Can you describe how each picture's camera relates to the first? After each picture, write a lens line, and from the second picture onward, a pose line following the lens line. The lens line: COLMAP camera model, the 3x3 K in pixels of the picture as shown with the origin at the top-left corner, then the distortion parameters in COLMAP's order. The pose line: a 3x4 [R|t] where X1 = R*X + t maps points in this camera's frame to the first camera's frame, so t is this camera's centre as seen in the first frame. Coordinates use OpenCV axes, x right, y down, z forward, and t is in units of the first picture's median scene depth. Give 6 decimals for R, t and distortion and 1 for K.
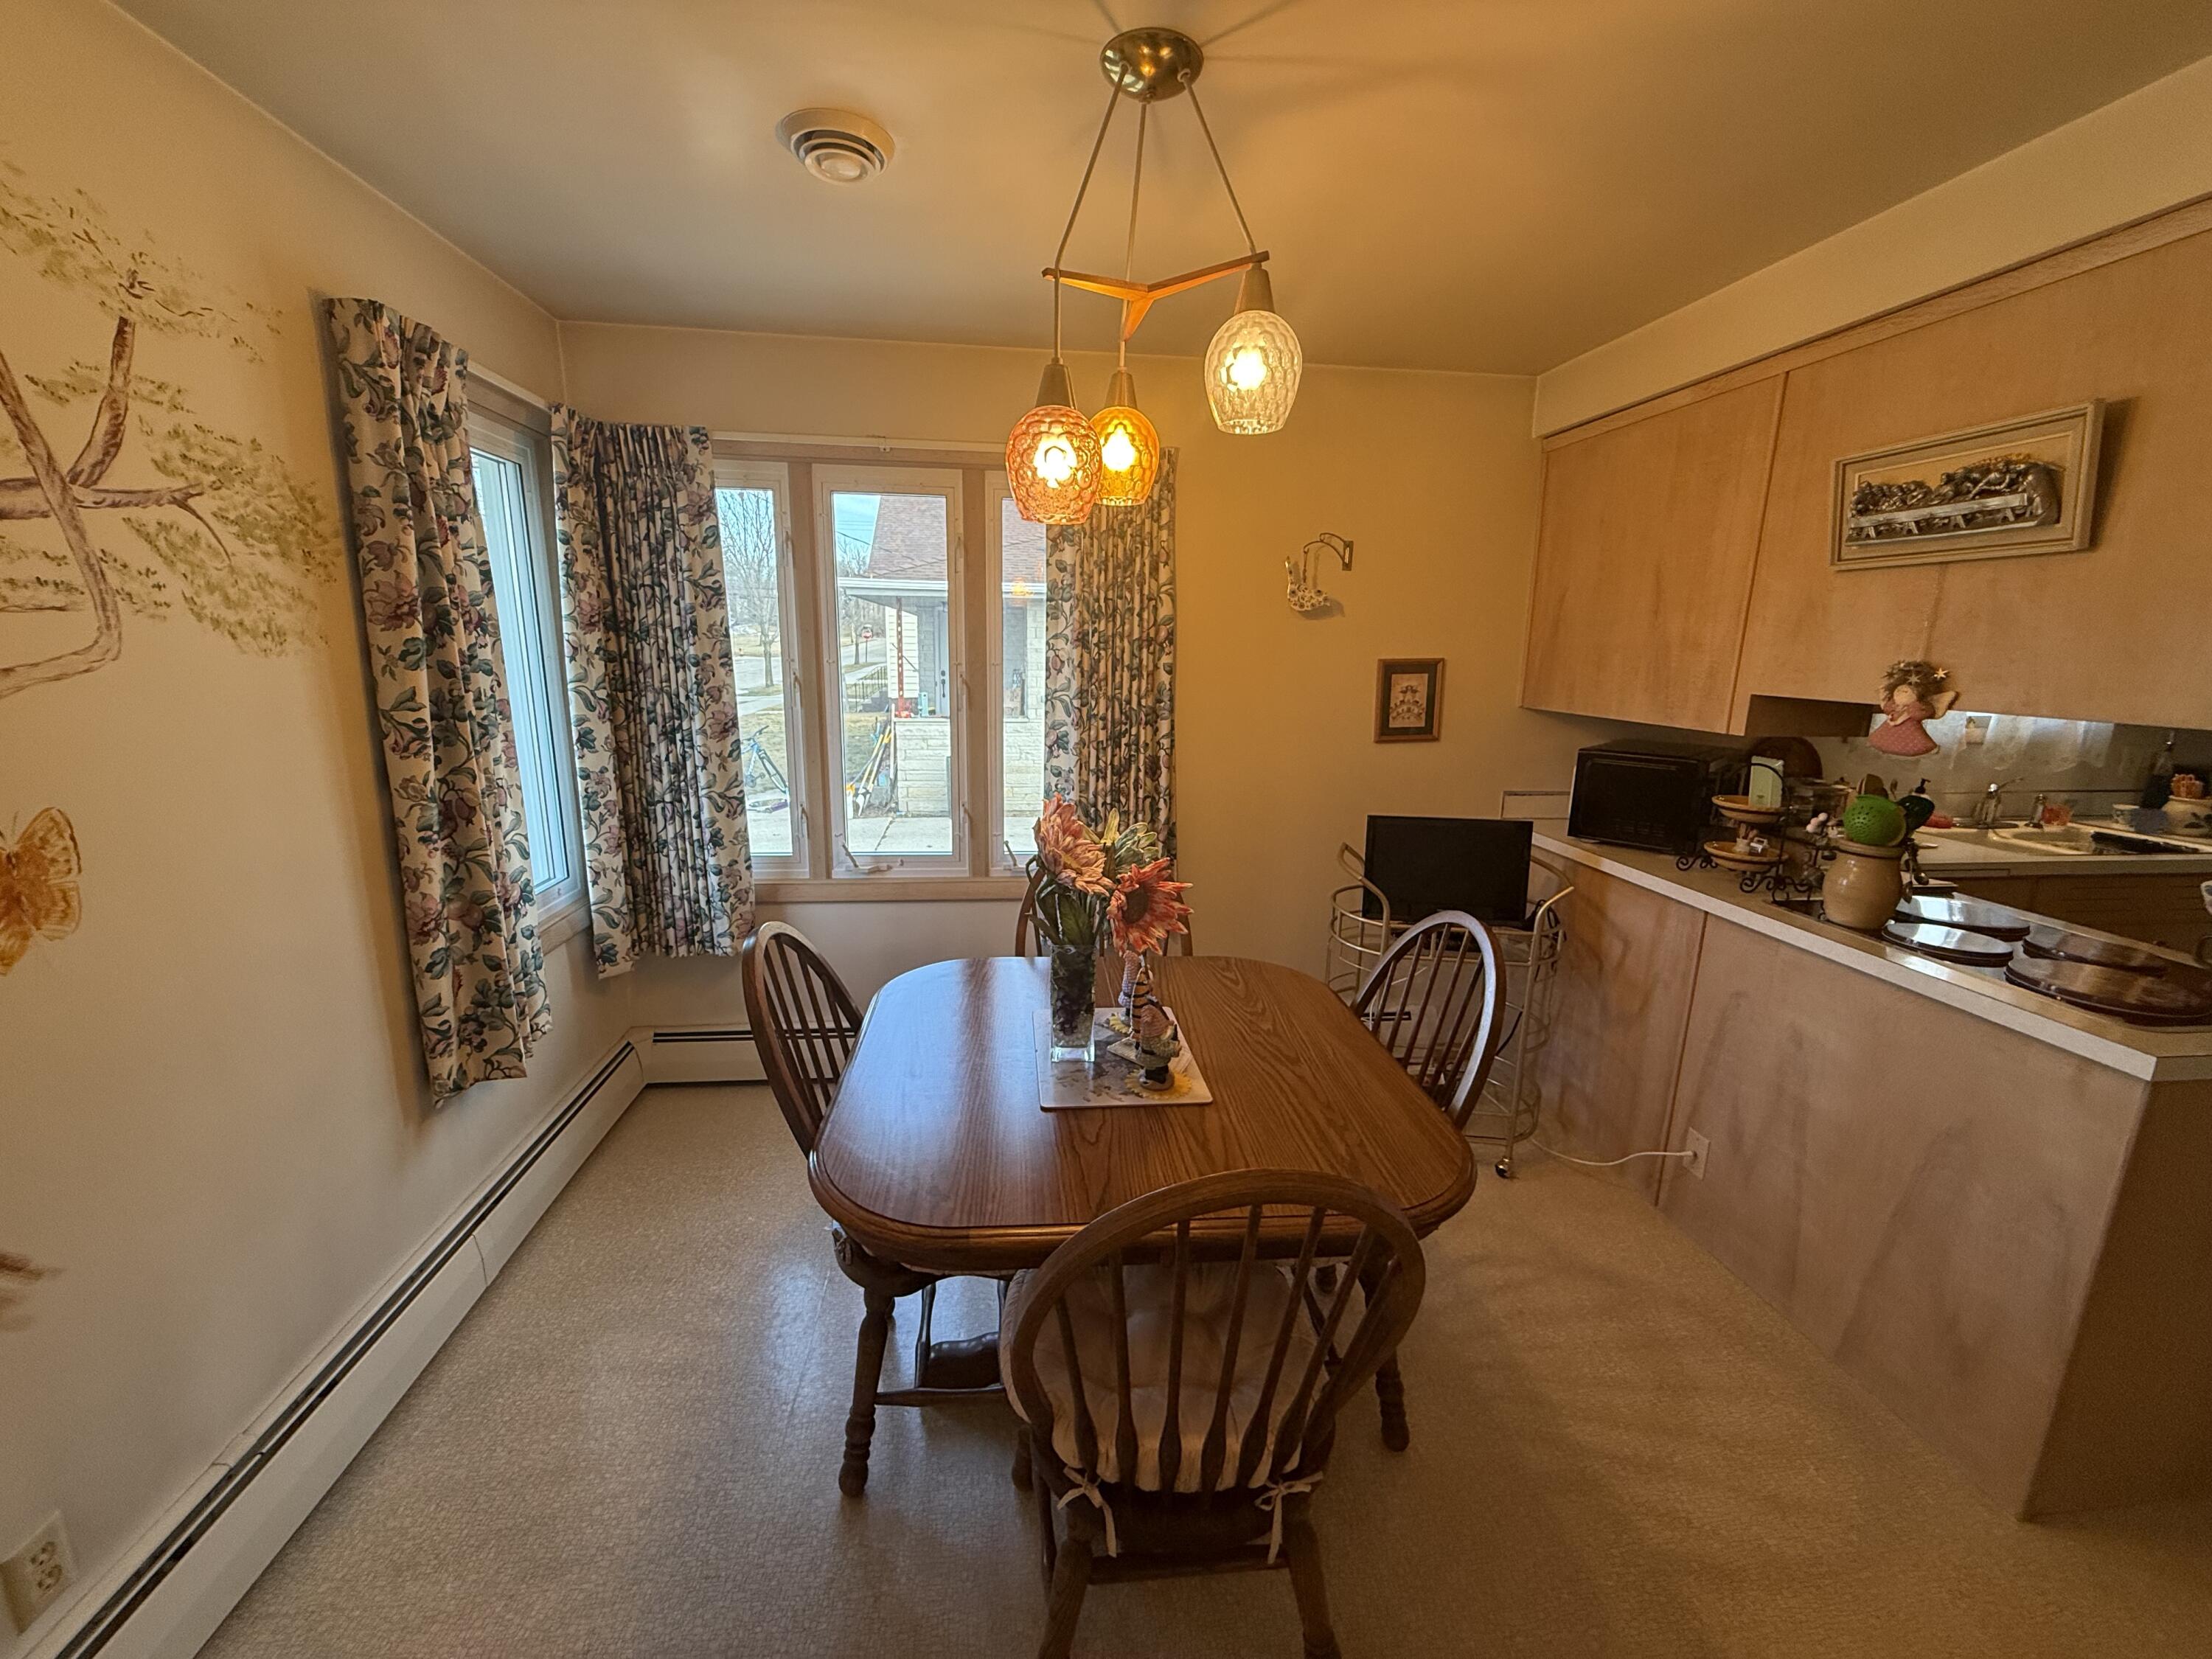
lens RADIAL K [[879.5, 0, 1099.9], [0, 879.5, 827.2], [0, 0, 1]] dist [0.000623, 0.000480]
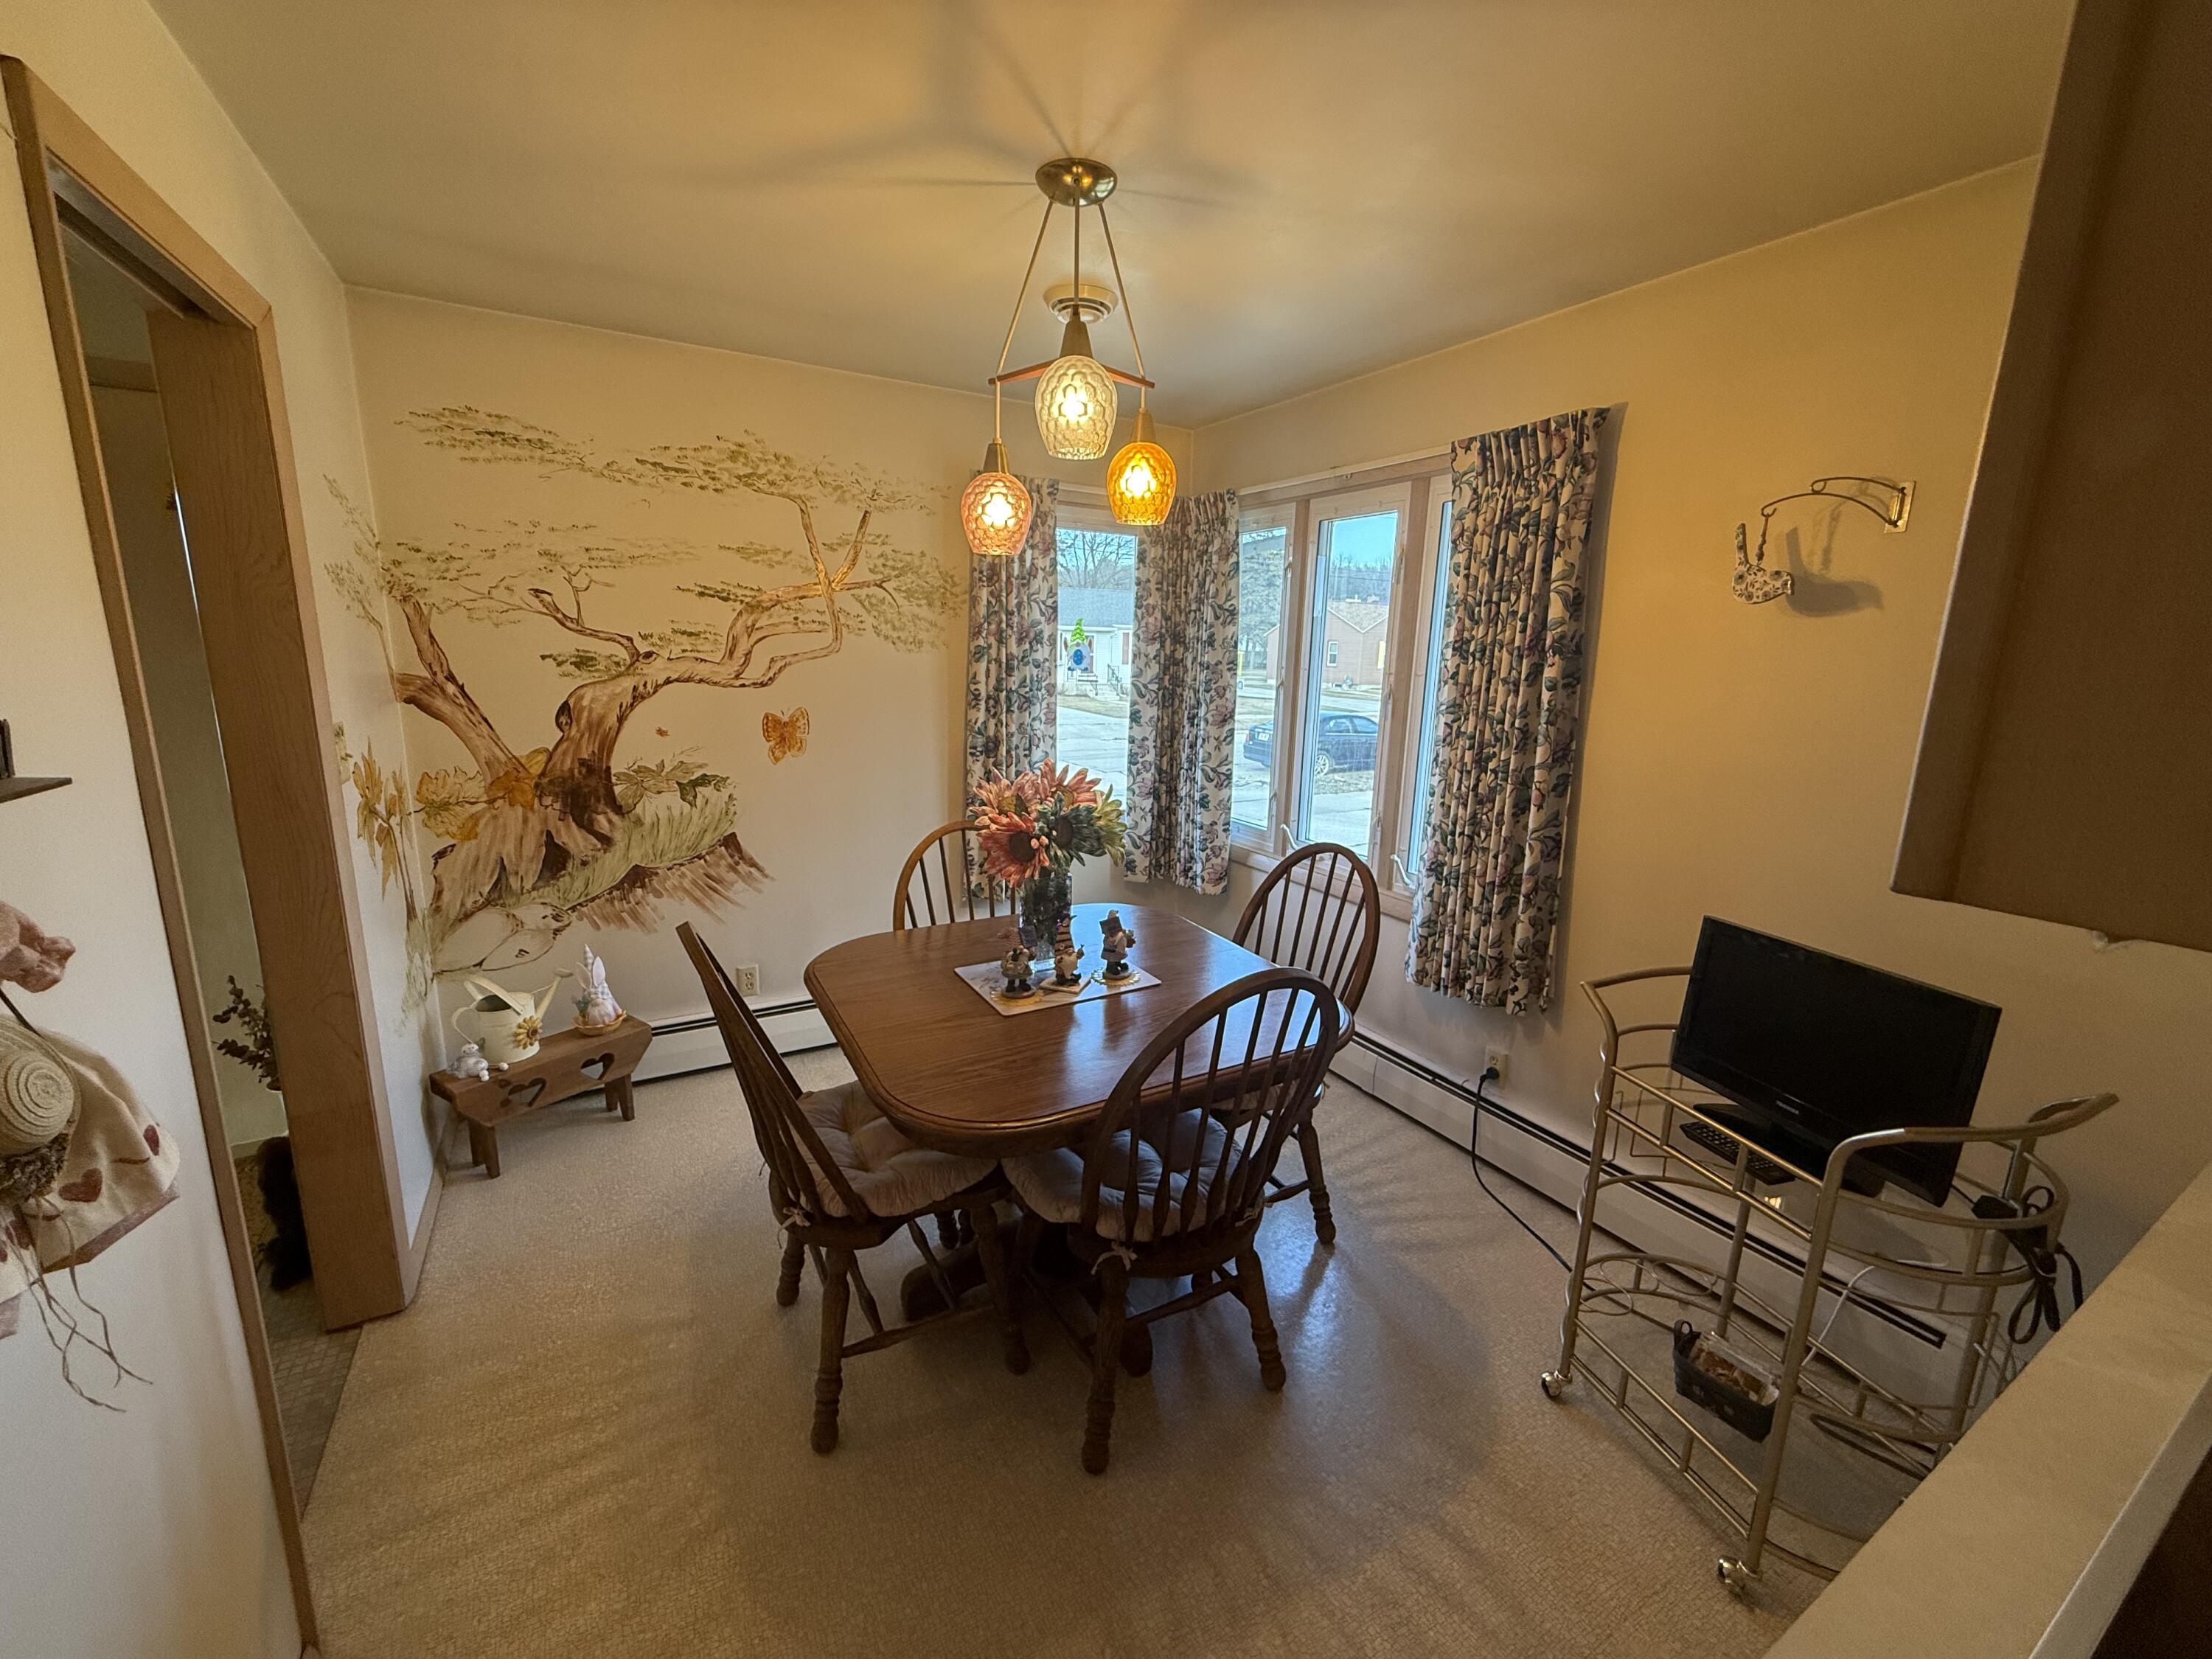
lens RADIAL K [[879.5, 0, 1099.9], [0, 879.5, 827.2], [0, 0, 1]] dist [0.000623, 0.000480]
pose [[0.404006, 0.177186, -0.897432, 0.702690], [-0.202286, 0.974078, 0.101254, -0.052985], [0.892110, 0.140630, 0.429376, 0.319323]]
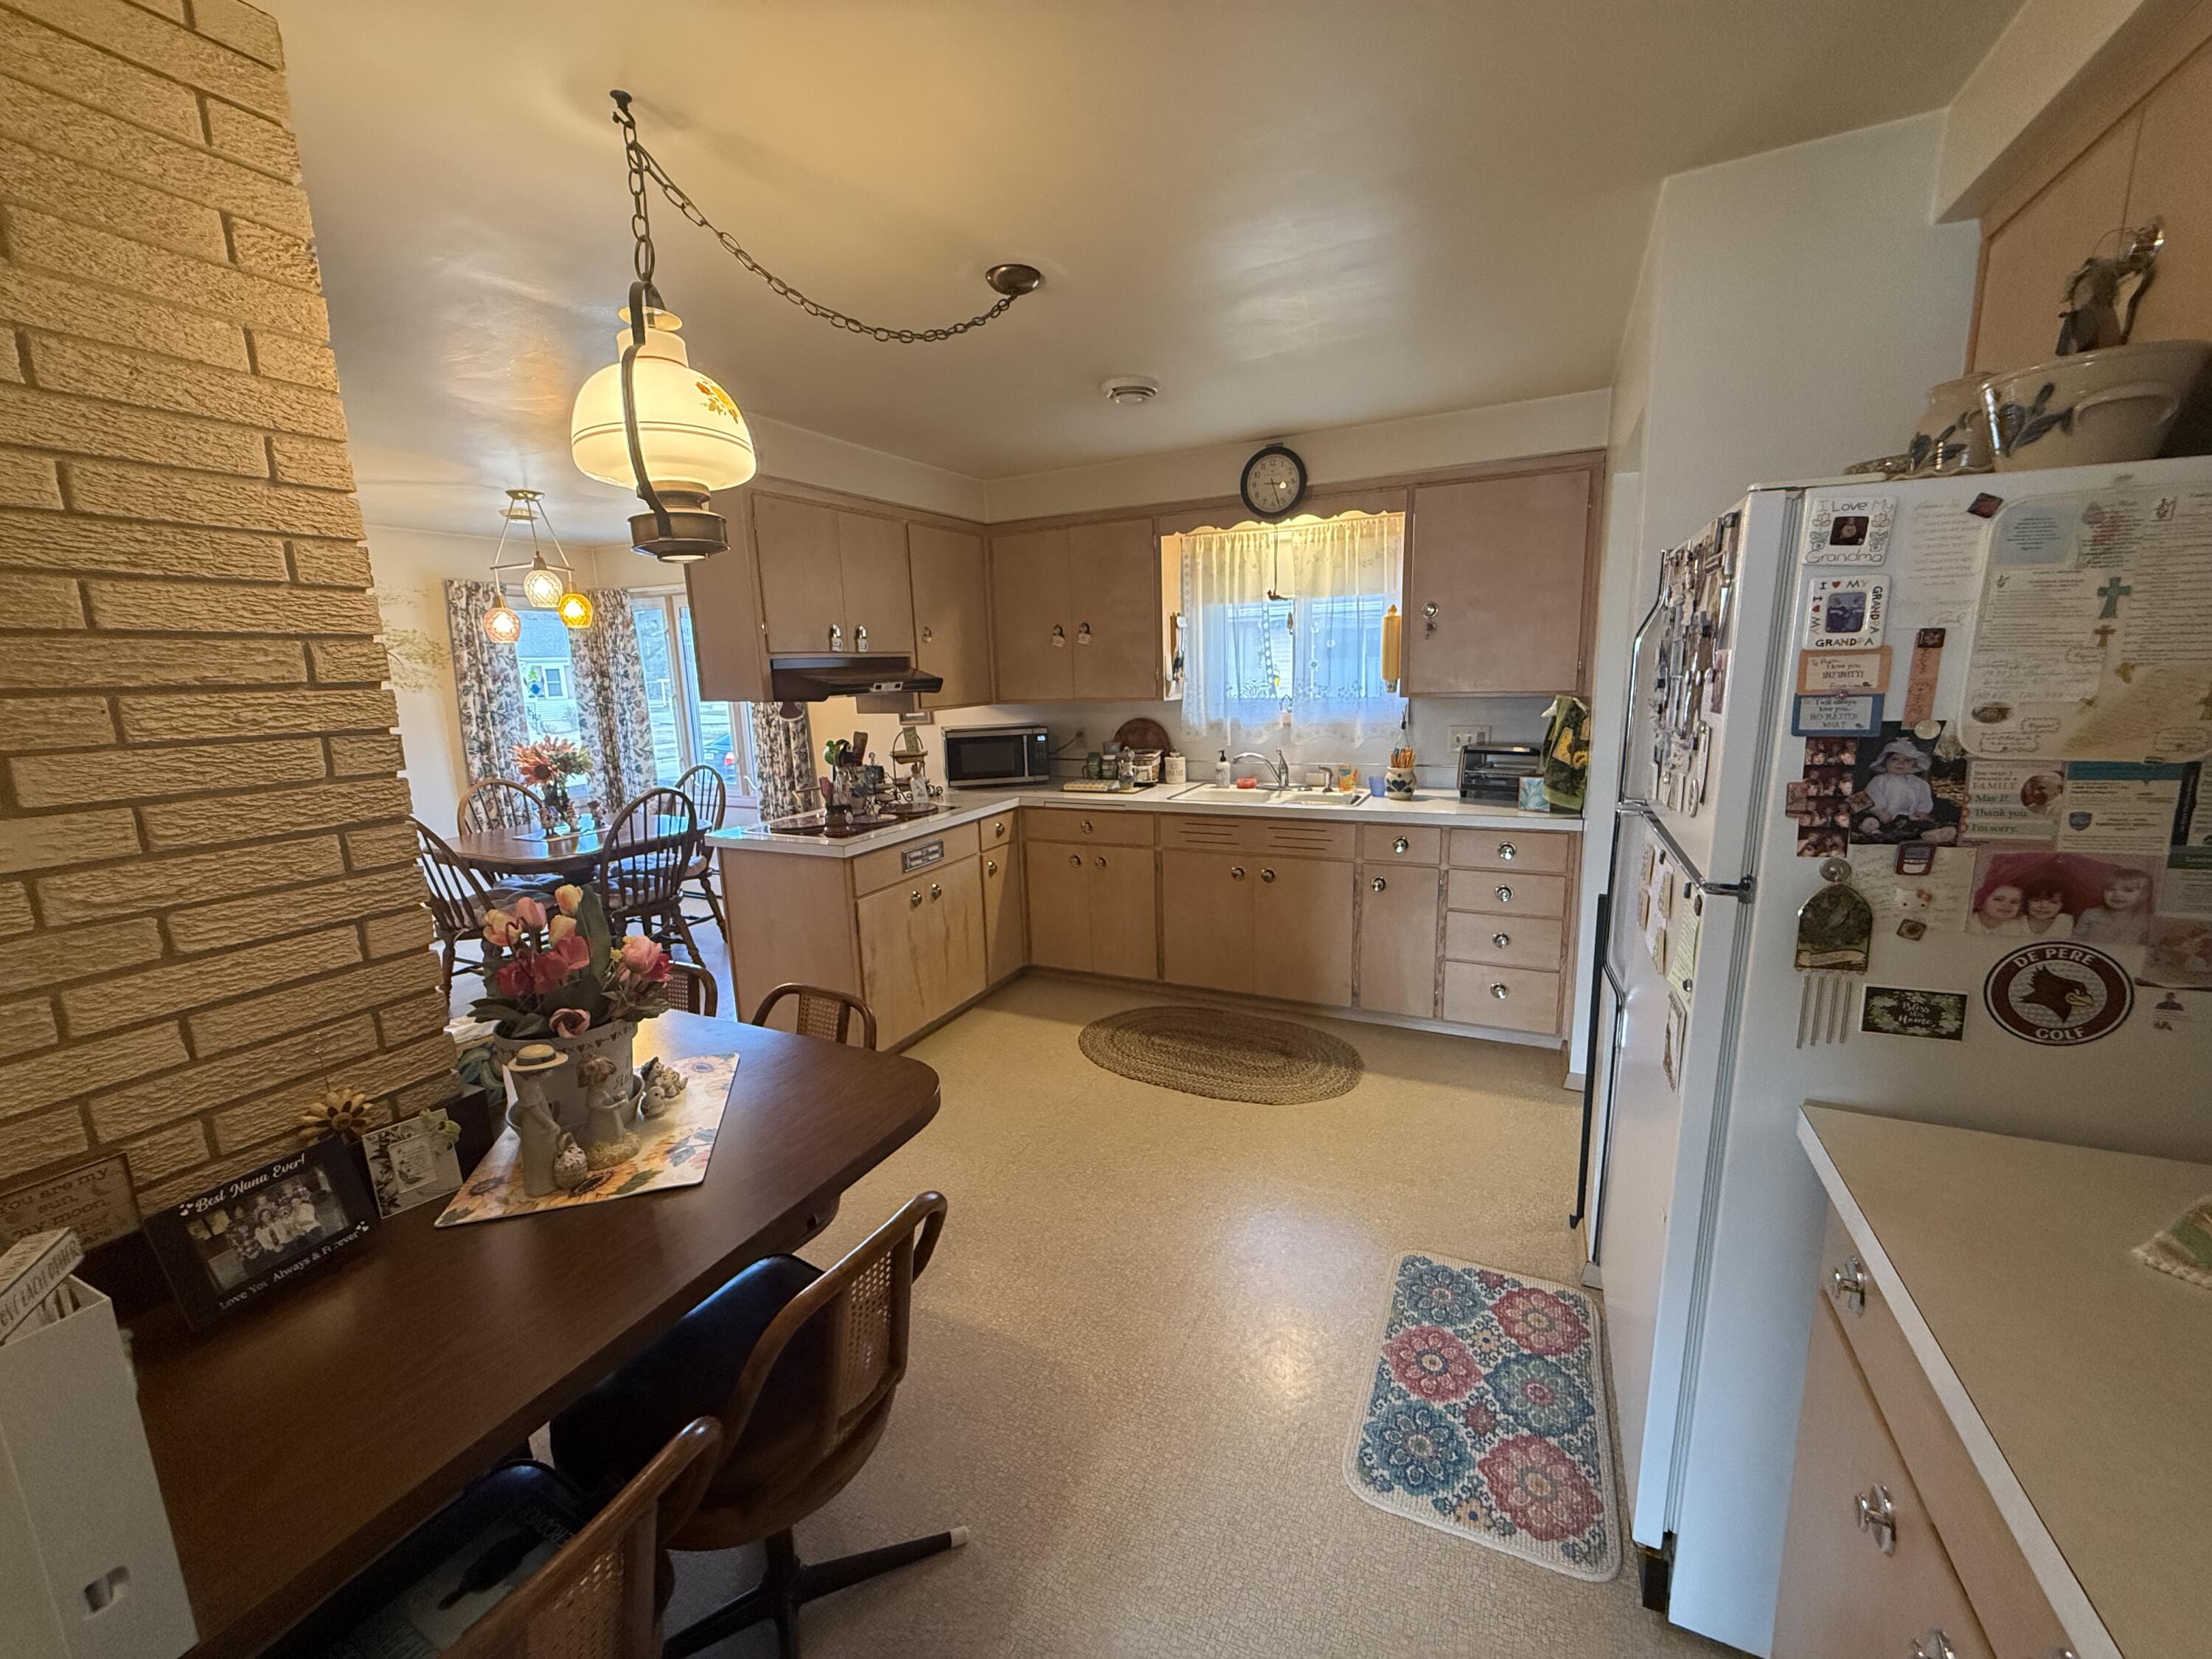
lens RADIAL K [[879.5, 0, 1099.9], [0, 879.5, 827.2], [0, 0, 1]] dist [0.000623, 0.000480]
pose [[0.845227, 0.055100, -0.531559, 1.783906], [-0.064667, 0.997907, 0.000614, 0.085121], [0.530480, 0.033855, 0.847021, -0.257883]]
